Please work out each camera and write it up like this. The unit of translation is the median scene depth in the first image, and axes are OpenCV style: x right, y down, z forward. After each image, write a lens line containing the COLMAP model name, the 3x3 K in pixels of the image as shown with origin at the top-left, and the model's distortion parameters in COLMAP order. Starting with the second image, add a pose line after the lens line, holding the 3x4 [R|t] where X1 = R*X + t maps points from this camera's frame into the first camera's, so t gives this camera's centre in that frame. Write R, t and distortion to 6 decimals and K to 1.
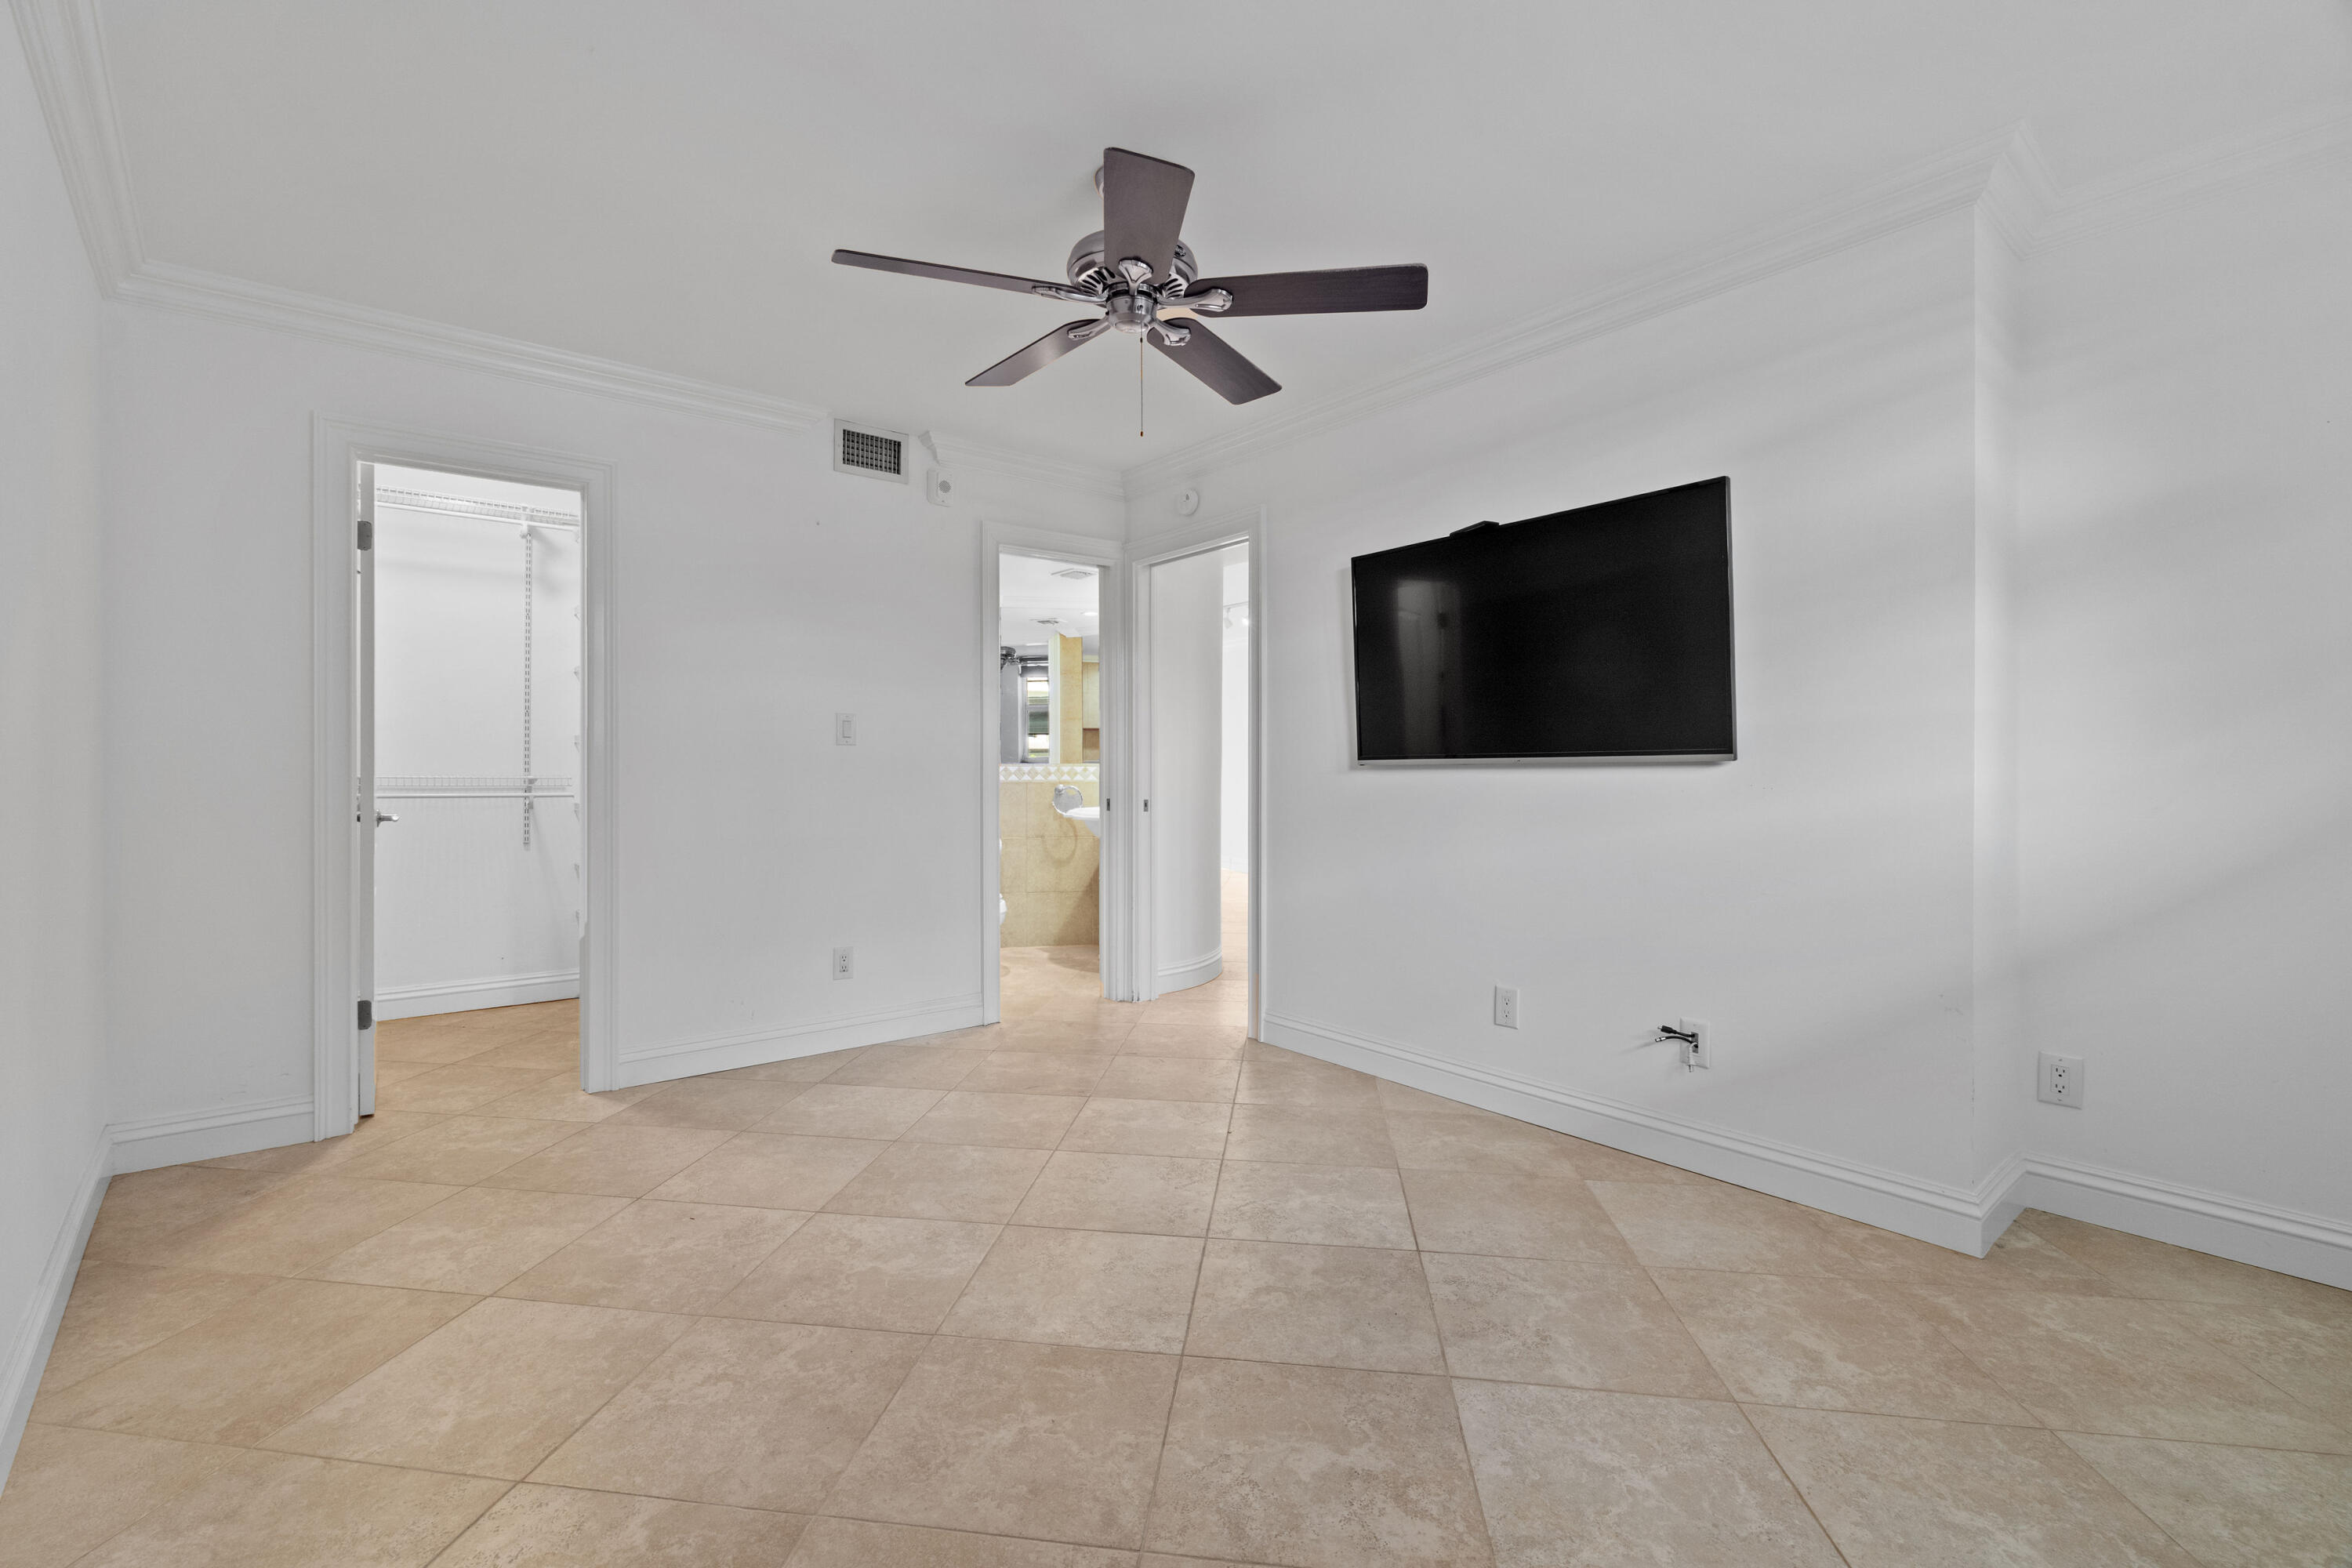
lens RADIAL K [[1011.8, 0, 1182.3], [0, 1011.8, 776.0], [0, 0, 1]] dist [-0.017281, 0.001752]
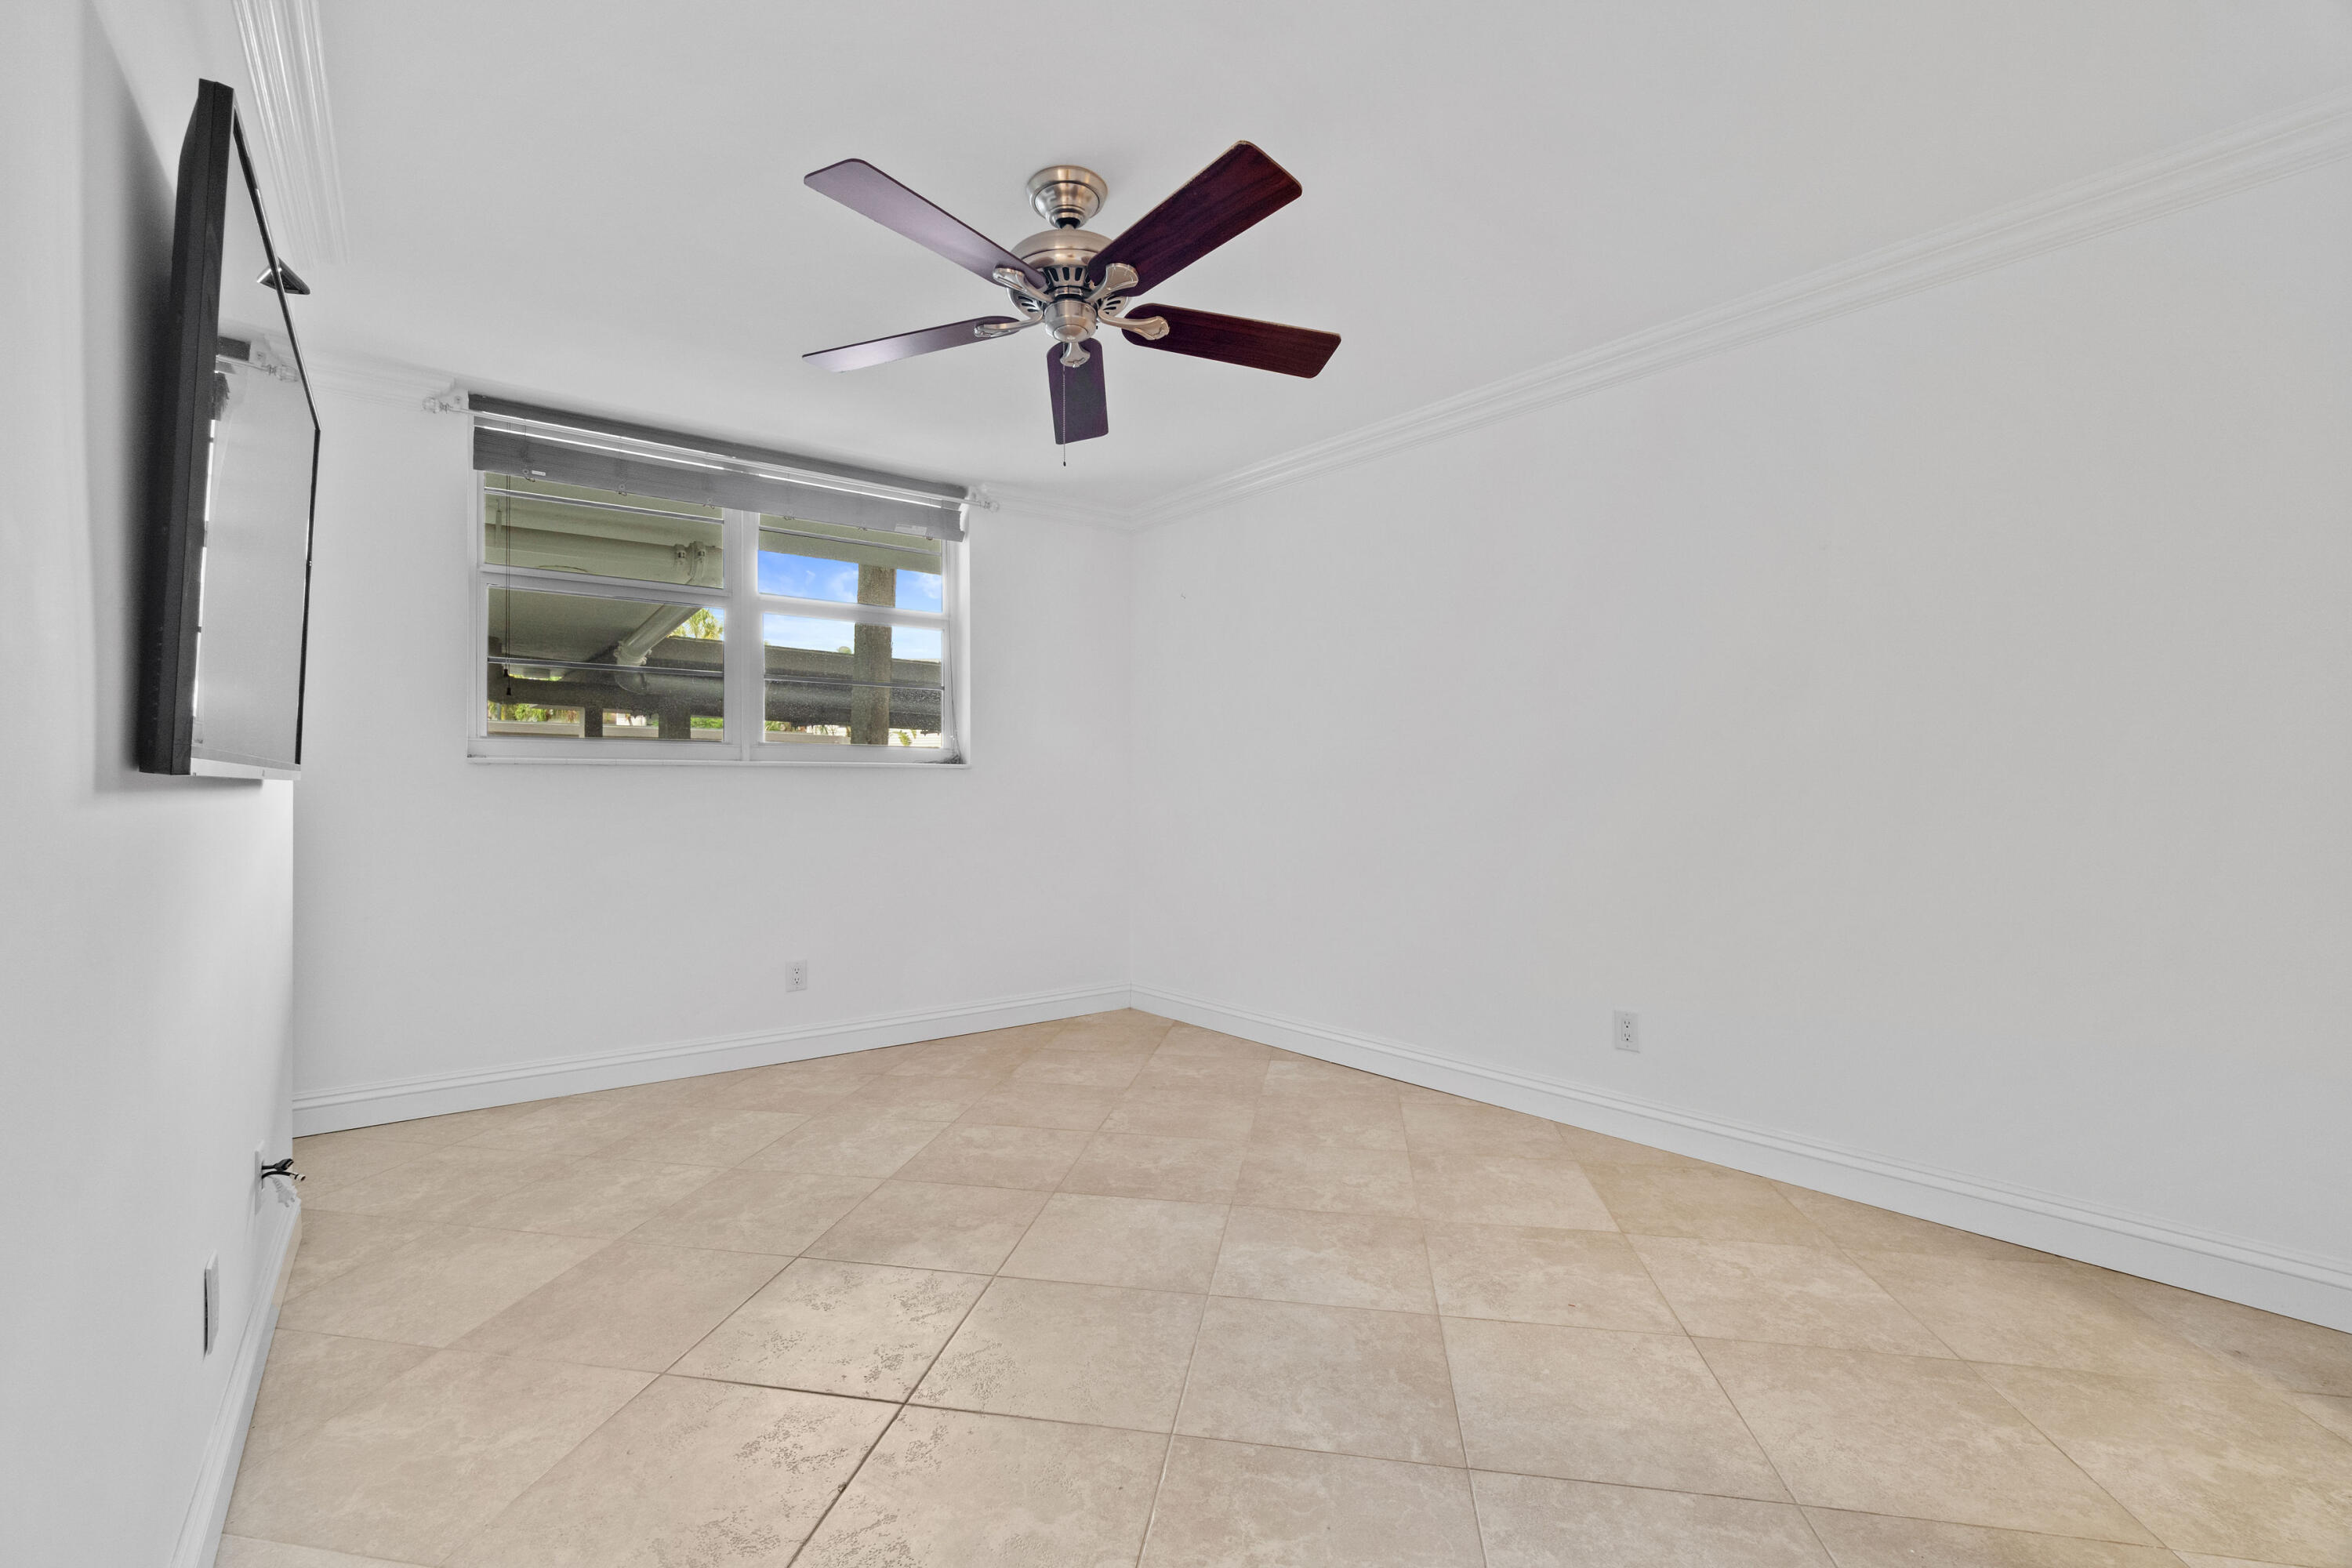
lens RADIAL K [[1011.8, 0, 1176.6], [0, 1011.8, 785.0], [0, 0, 1]] dist [-0.017281, 0.001752]
pose [[-0.999077, -0.000663, 0.042953, -0.215619], [-0.000647, 1.000000, 0.000397, -0.011341], [-0.042953, 0.000369, -0.999077, 2.214511]]
